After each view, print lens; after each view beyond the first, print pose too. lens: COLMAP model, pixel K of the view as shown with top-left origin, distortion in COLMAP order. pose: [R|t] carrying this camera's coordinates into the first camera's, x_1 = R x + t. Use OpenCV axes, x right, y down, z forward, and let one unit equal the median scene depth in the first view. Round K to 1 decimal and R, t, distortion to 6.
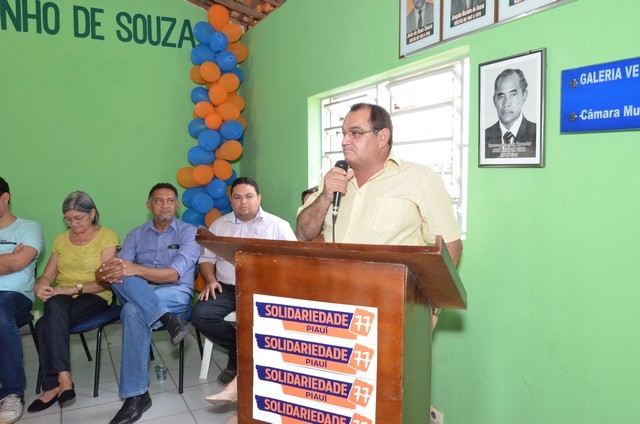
lens RADIAL K [[503.2, 0, 311.9], [0, 503.2, 212.2], [0, 0, 1]] dist [-0.029254, -0.000553]
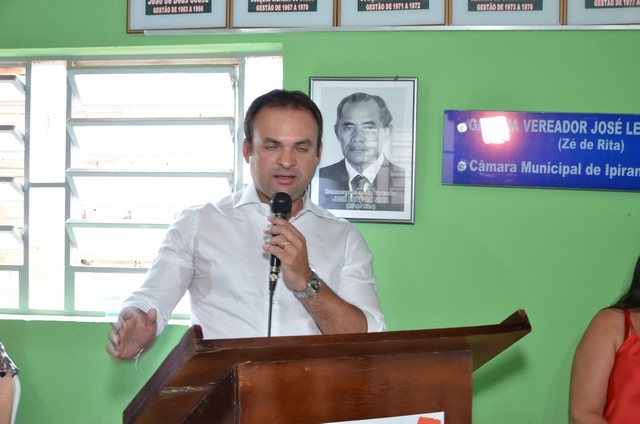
lens RADIAL K [[967.1, 0, 320.4], [0, 967.1, 241.1], [0, 0, 1]] dist [-0.029471, -0.044917]
pose [[0.585028, -0.001092, 0.811013, -0.797896], [0.040663, 0.998781, -0.027987, -0.022731], [-0.809993, 0.049351, 0.584359, 0.196547]]
